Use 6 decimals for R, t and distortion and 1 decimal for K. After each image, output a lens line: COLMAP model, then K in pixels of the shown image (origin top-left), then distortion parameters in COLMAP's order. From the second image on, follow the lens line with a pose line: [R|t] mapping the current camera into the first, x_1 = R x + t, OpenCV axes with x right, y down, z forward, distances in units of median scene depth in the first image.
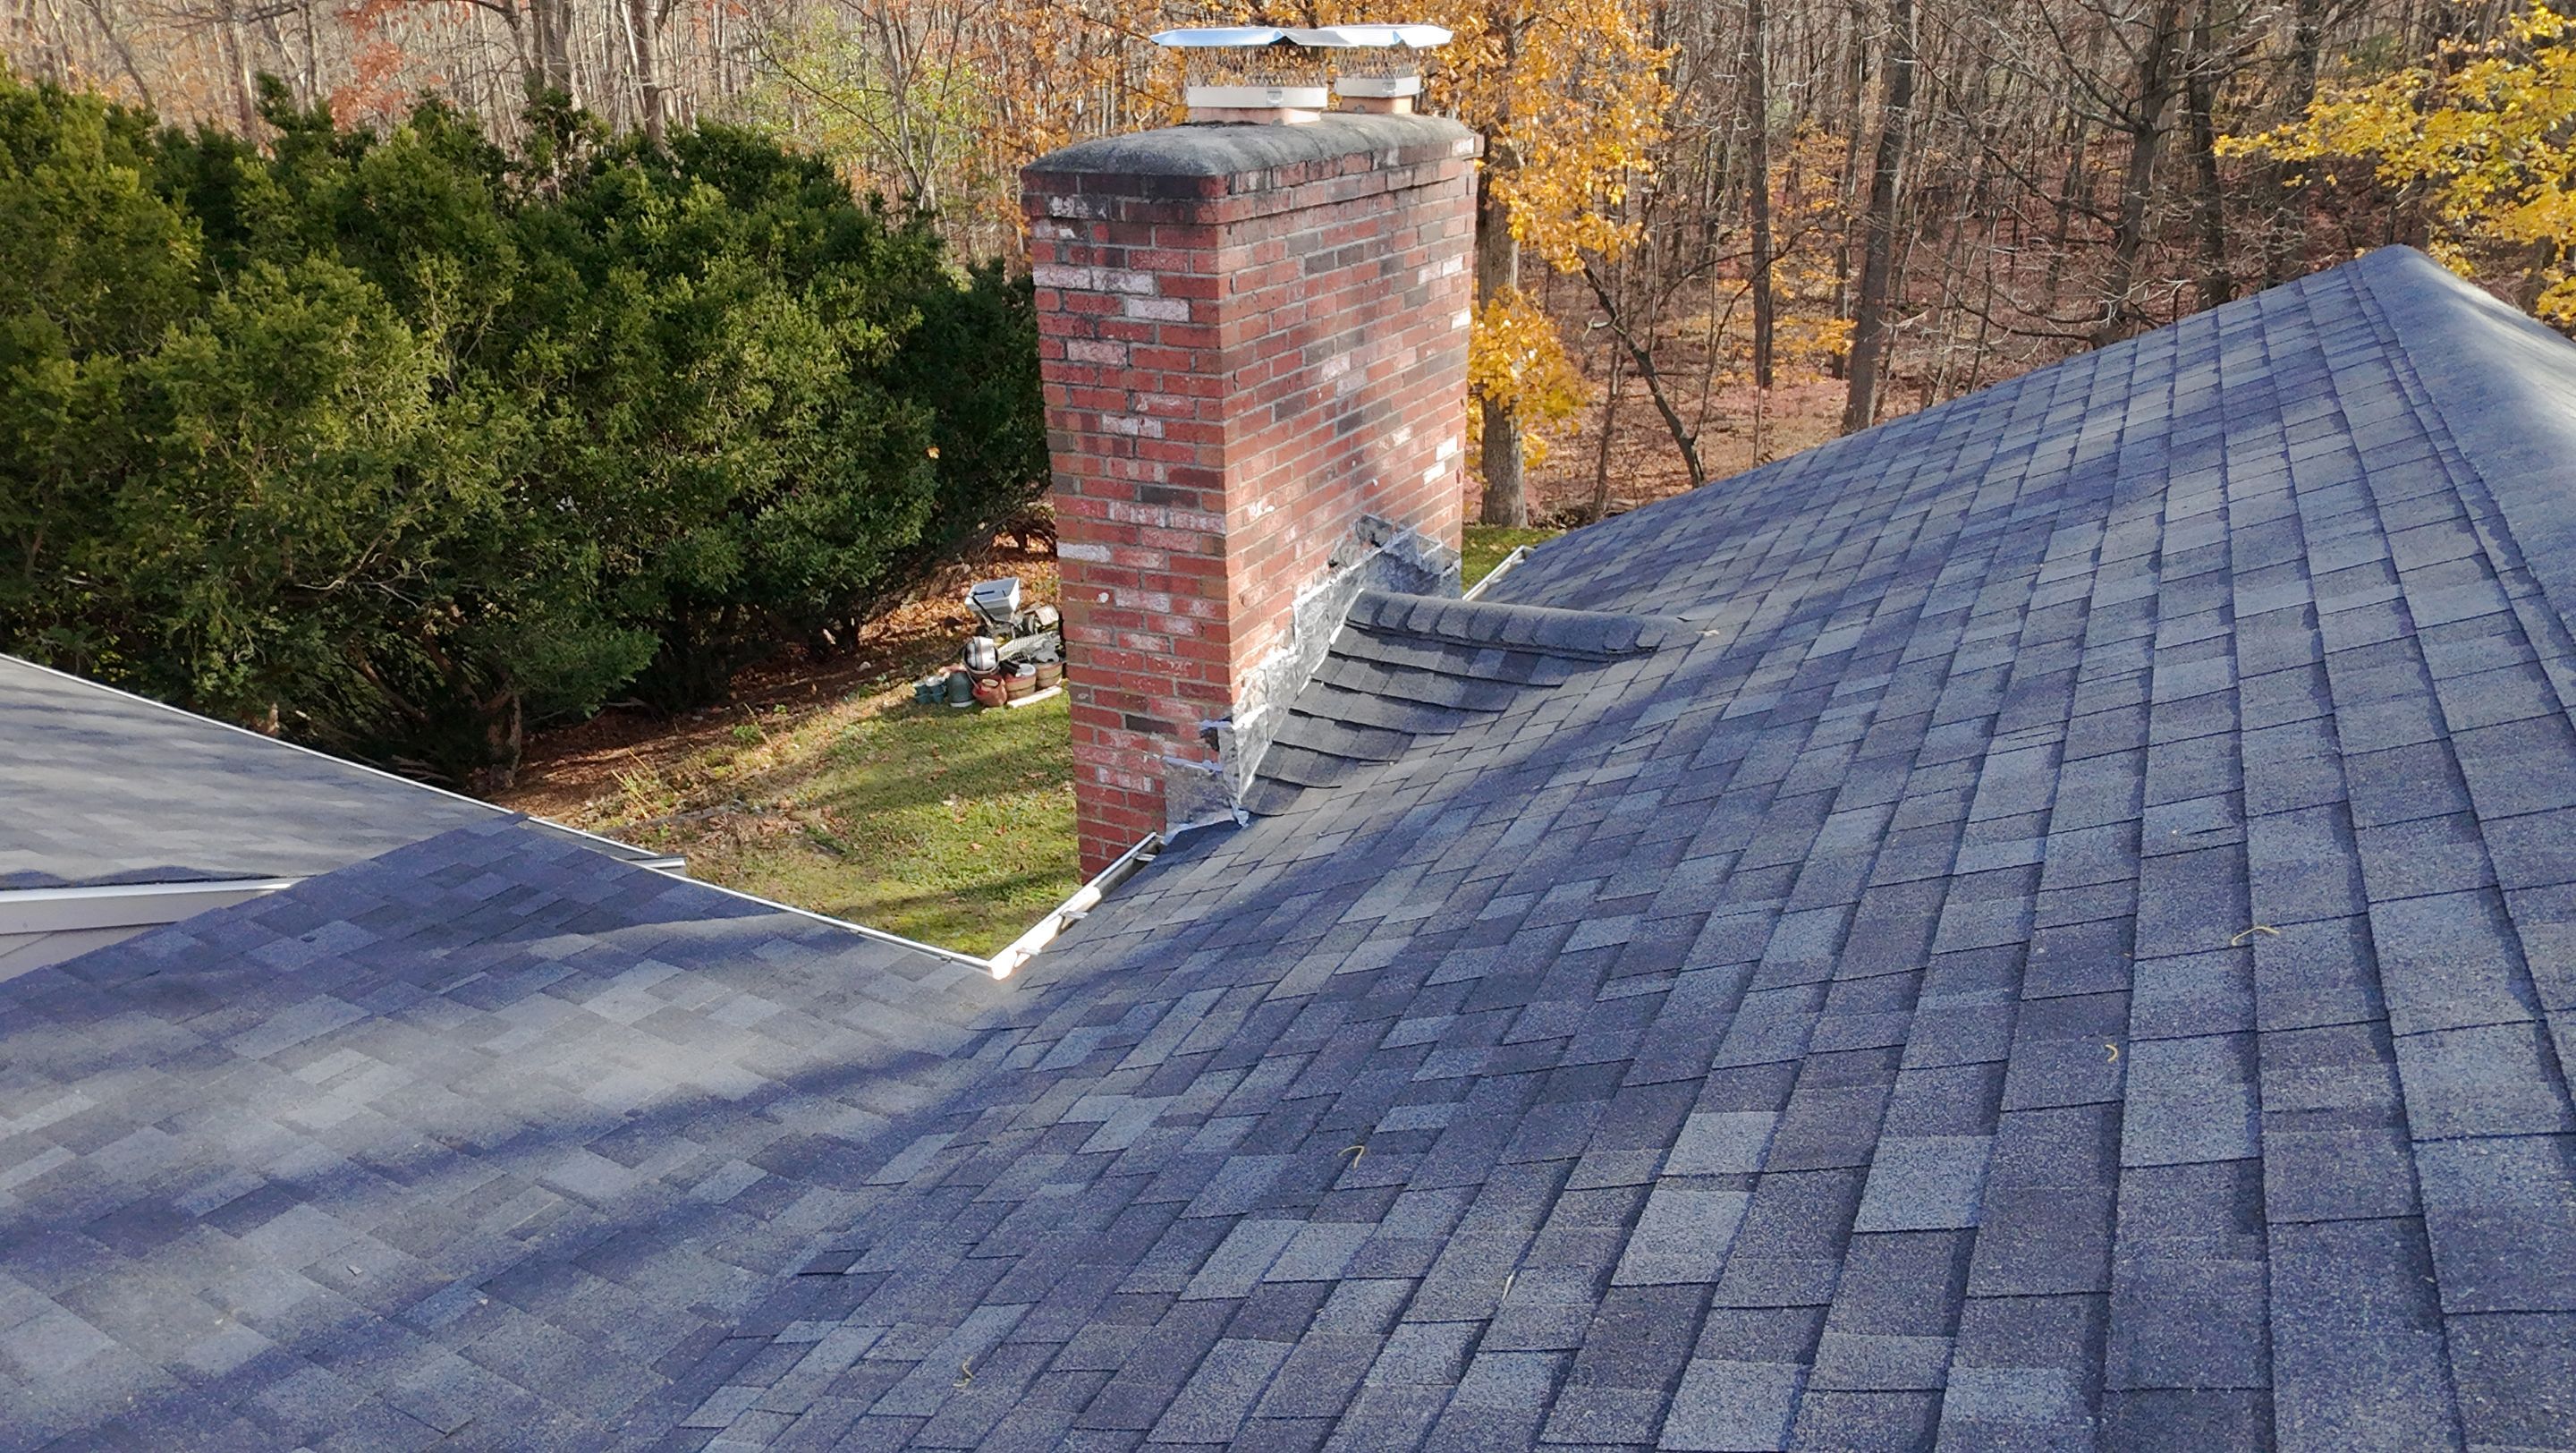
lens RADIAL K [[1636.8, 0, 1291.7], [0, 1636.8, 714.7], [0, 0, 1]] dist [0.005860, -0.004417]
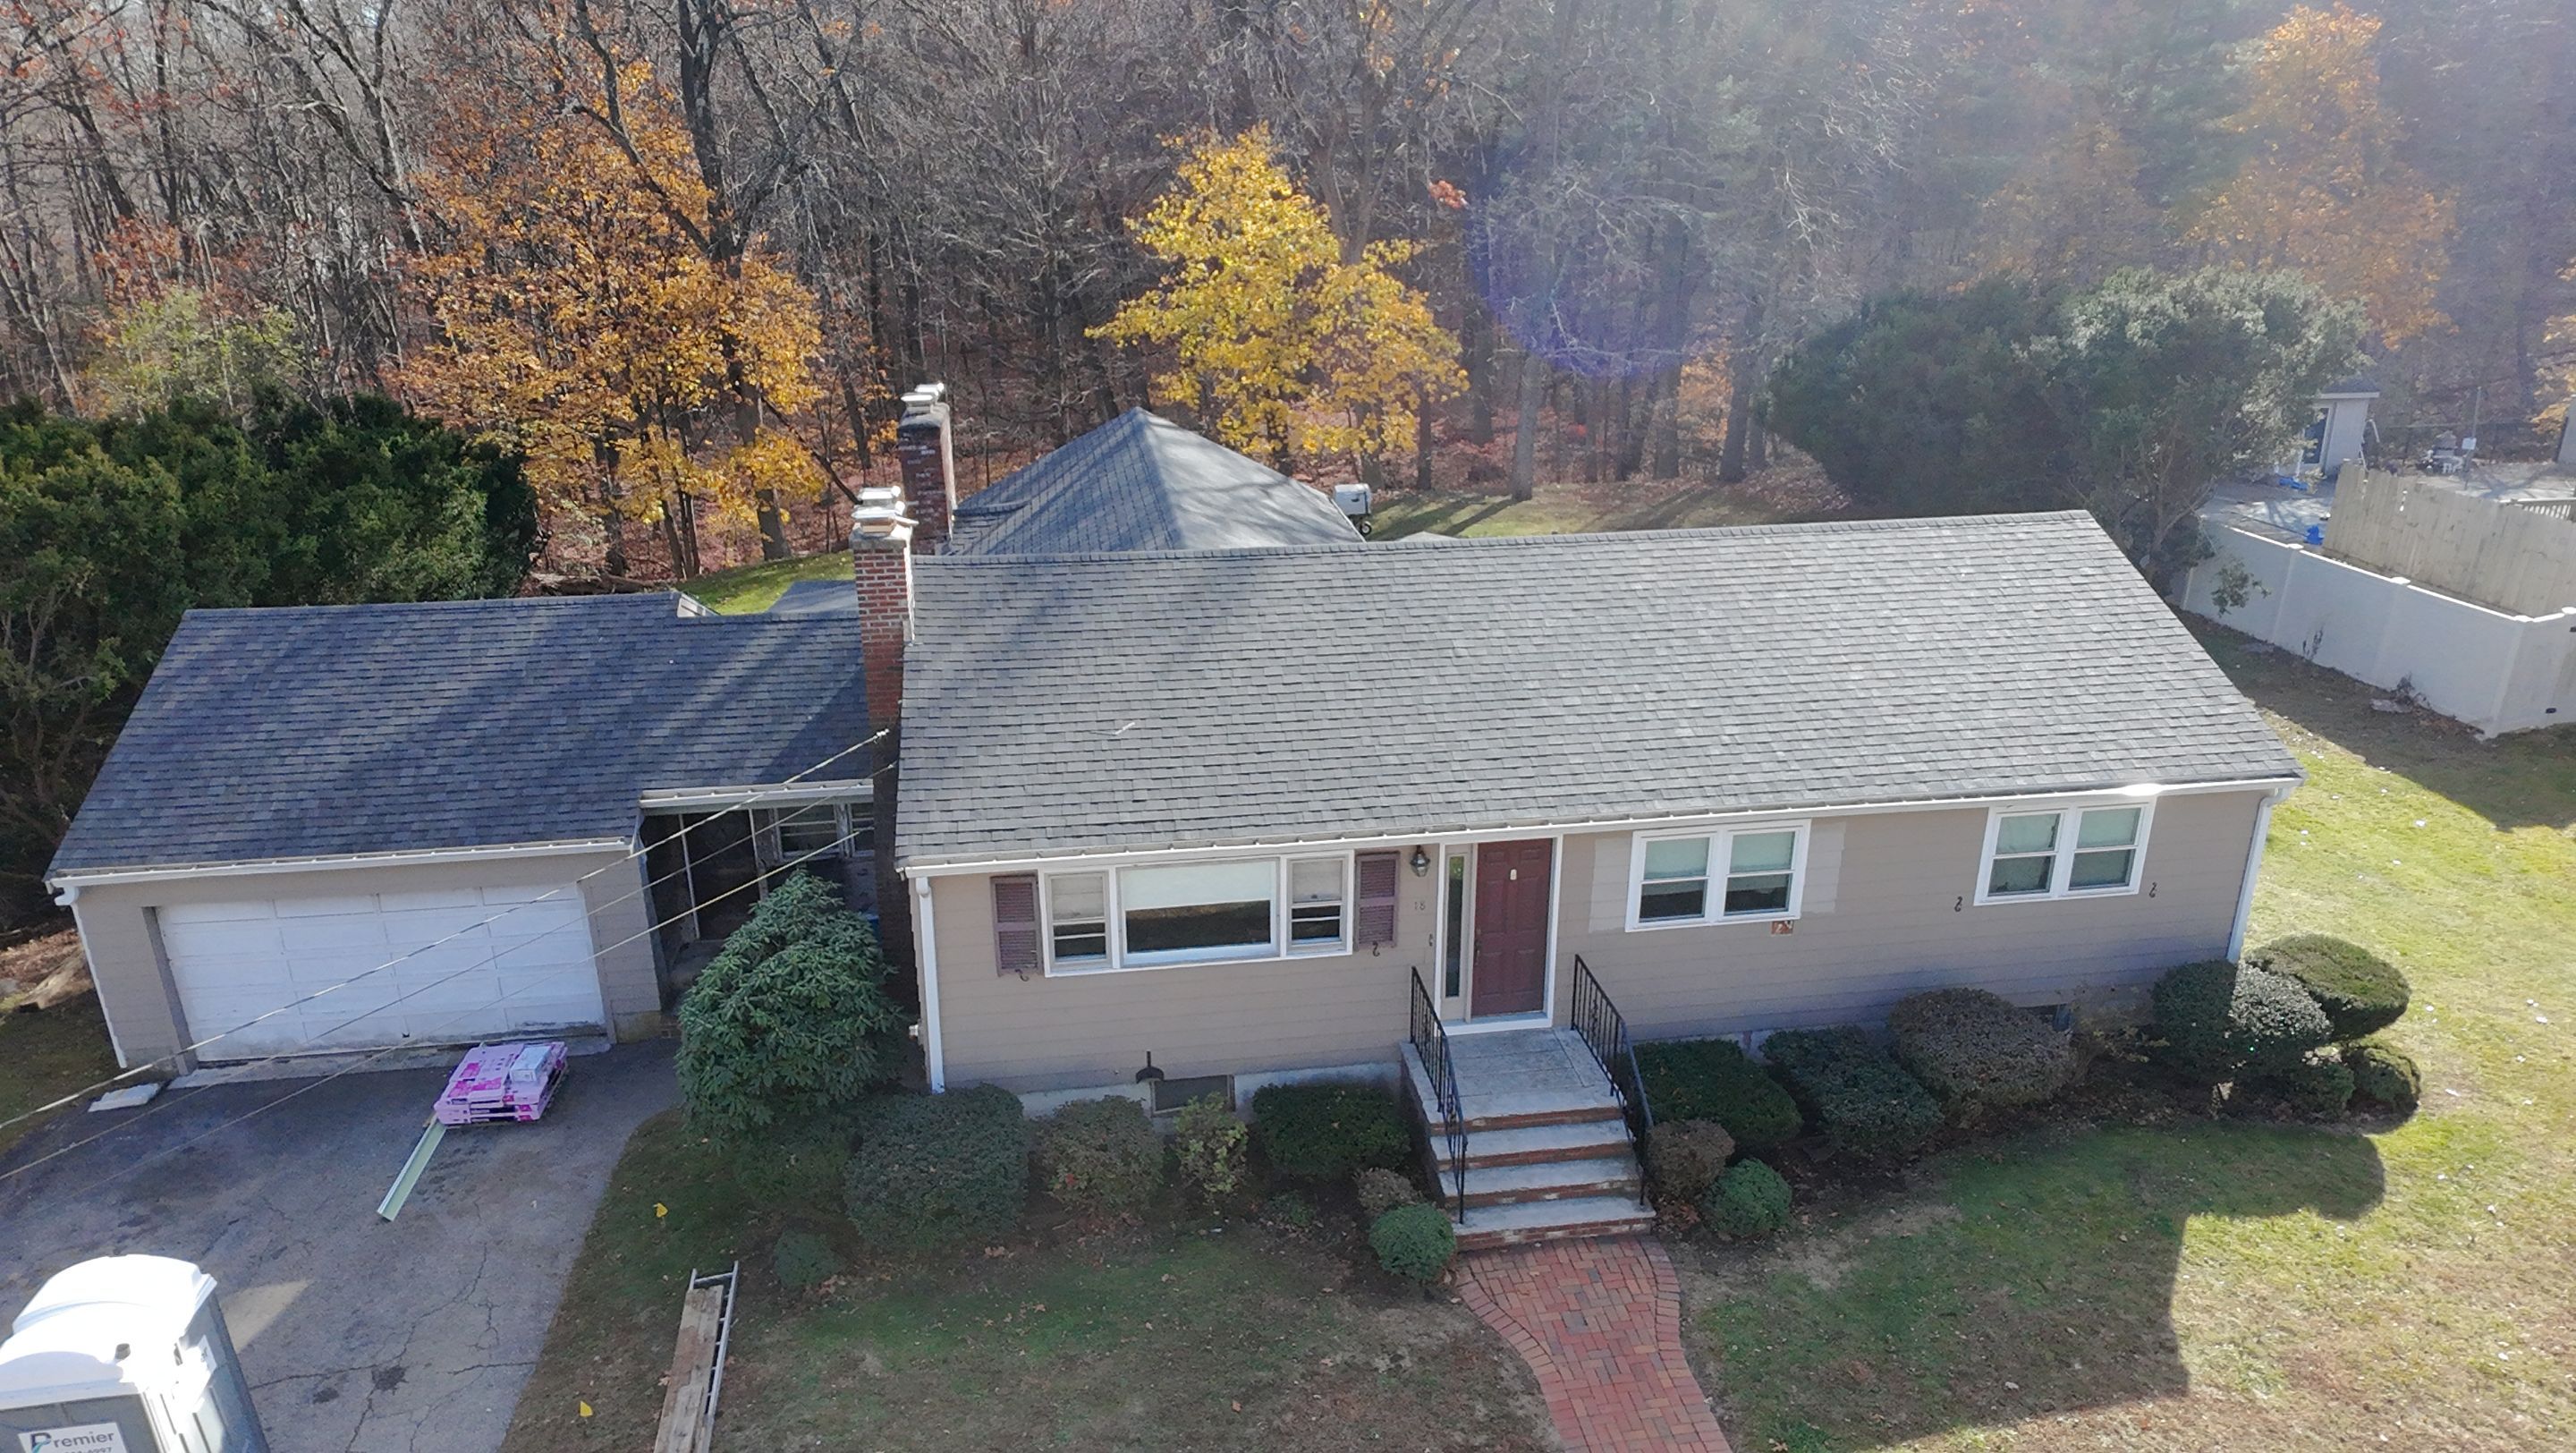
lens RADIAL K [[1636.8, 0, 1290.7], [0, 1636.8, 725.9], [0, 0, 1]] dist [0.005860, -0.004417]
pose [[0.814935, -0.210478, 0.539982, -1.886121], [0.235453, 0.971605, 0.023375, 0.662020], [-0.529569, 0.108091, 0.841352, -3.440900]]
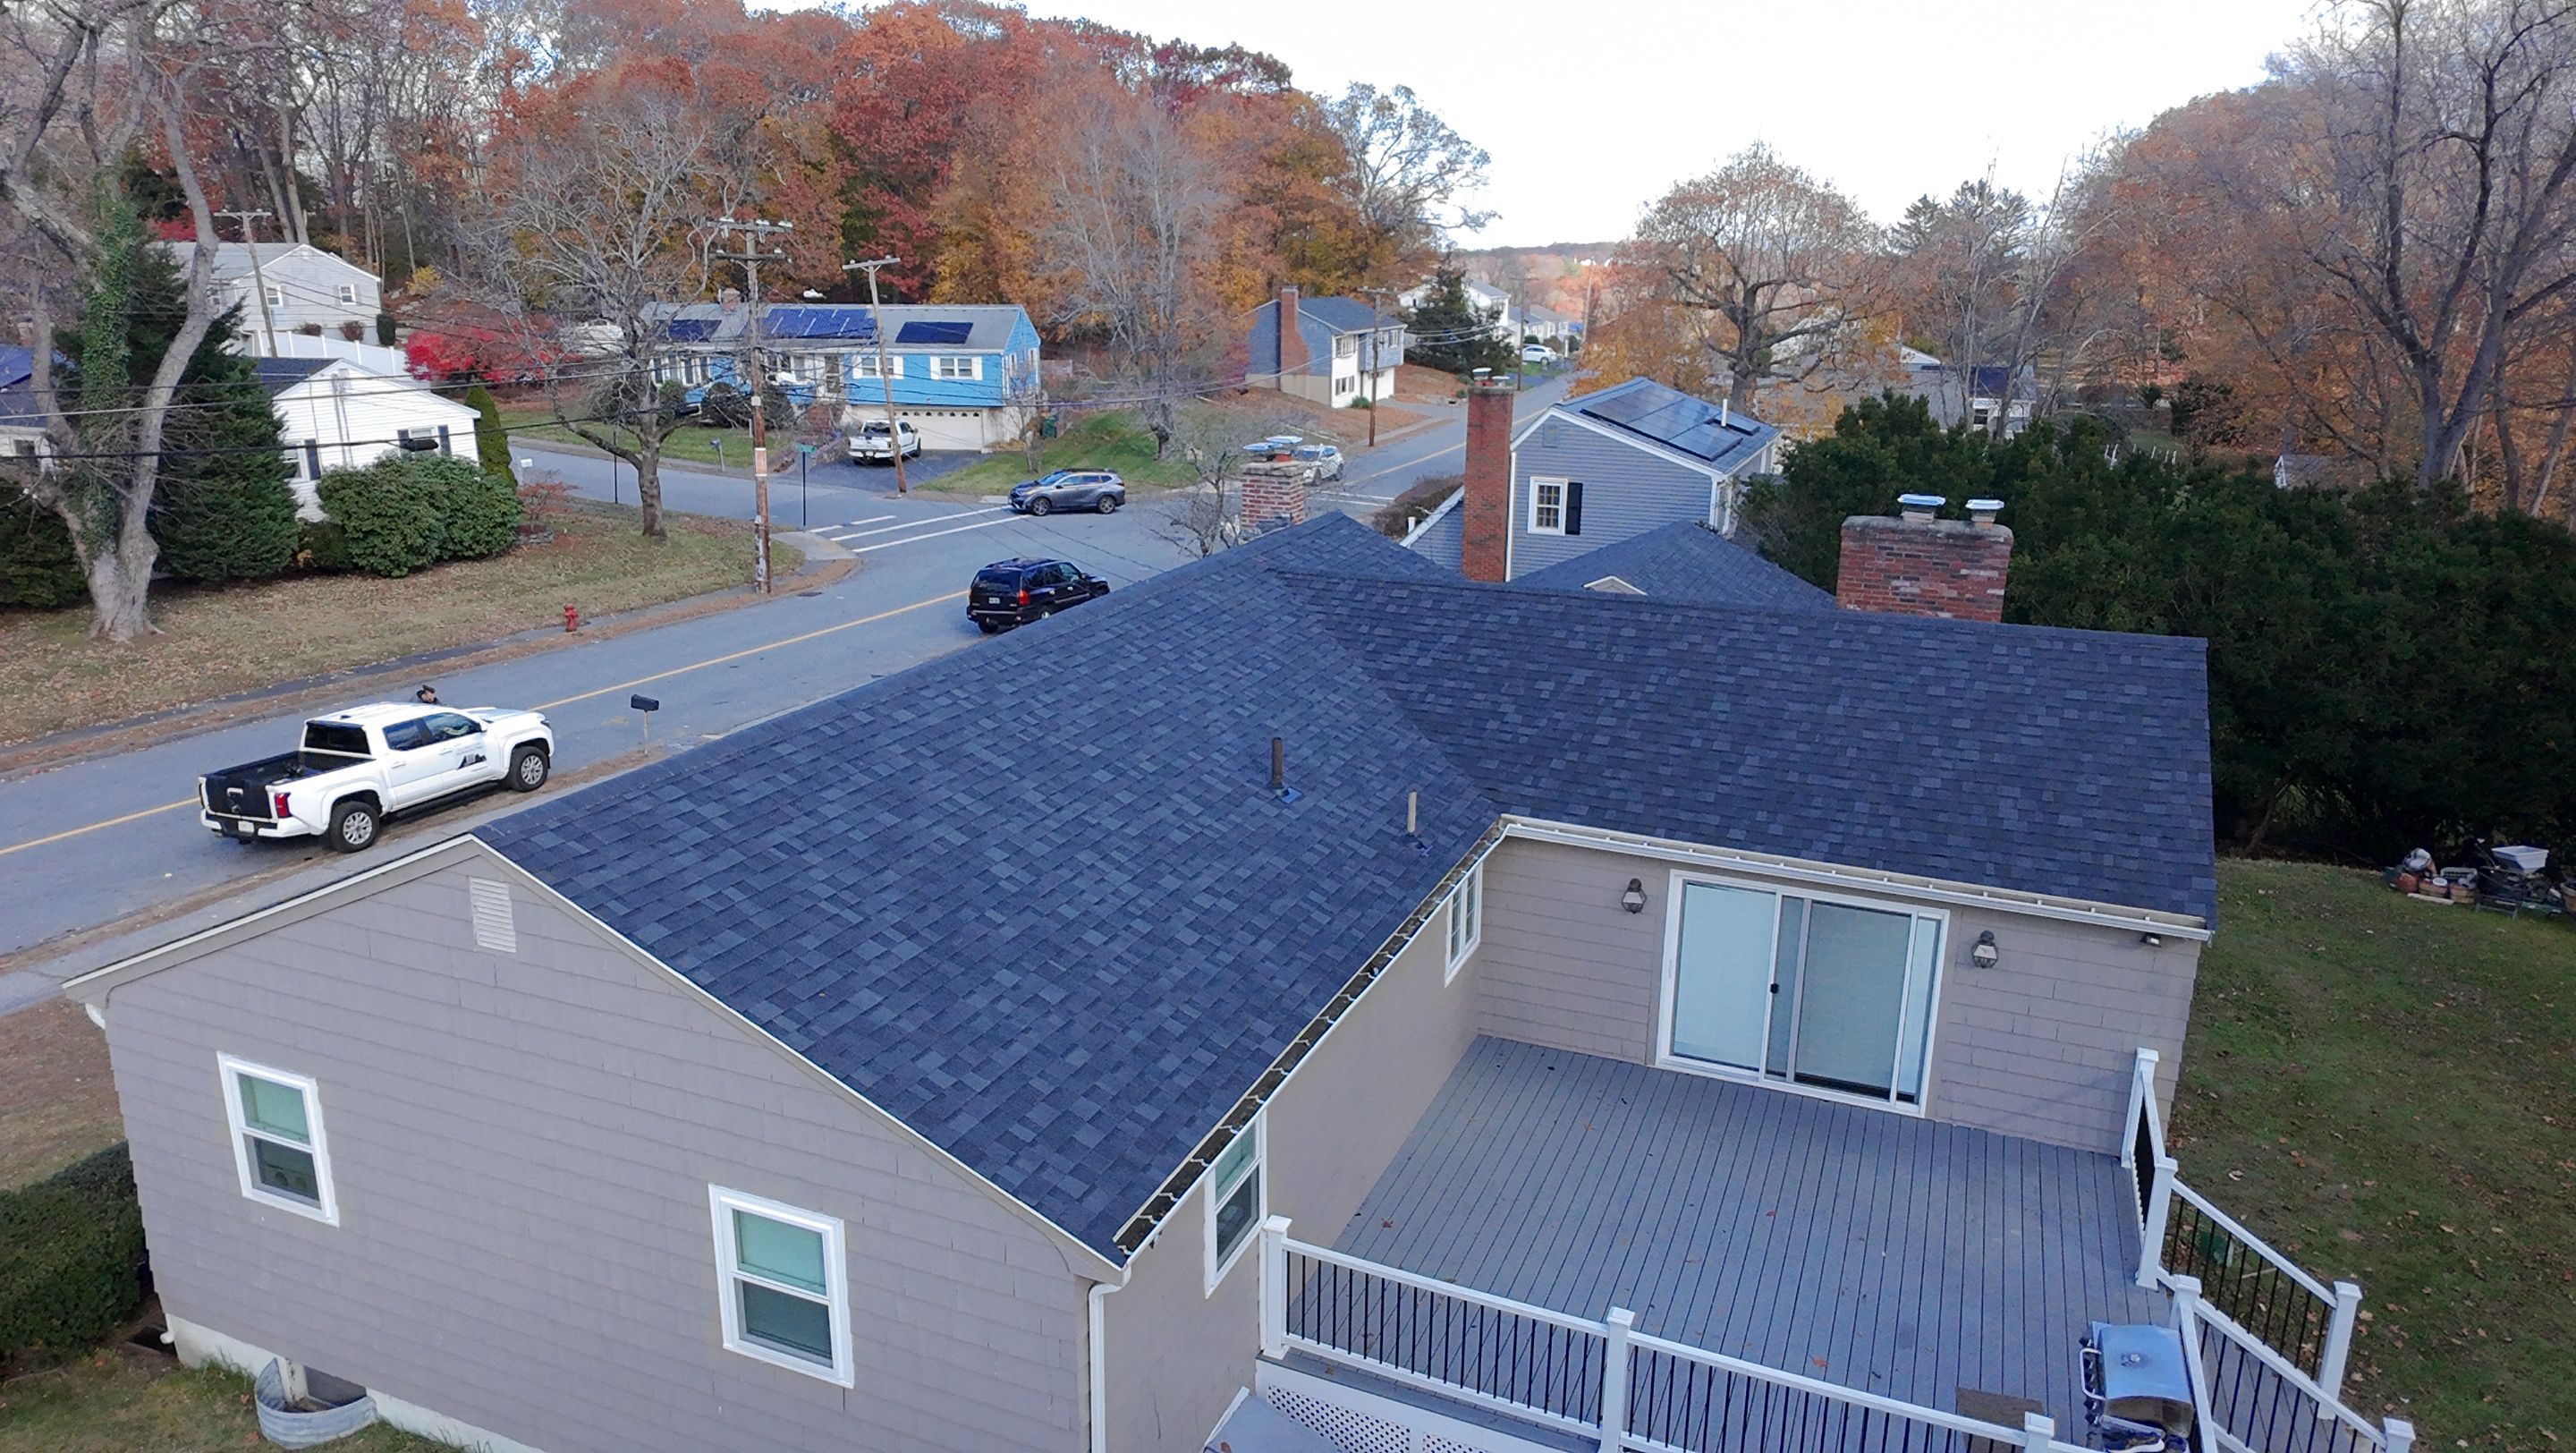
lens RADIAL K [[1636.8, 0, 1282.5], [0, 1636.8, 731.8], [0, 0, 1]] dist [0.005860, -0.004417]
pose [[0.070027, 0.273445, -0.959335, 3.587500], [-0.405629, 0.886405, 0.223048, -0.170527], [0.911351, 0.373515, 0.172990, -0.801645]]
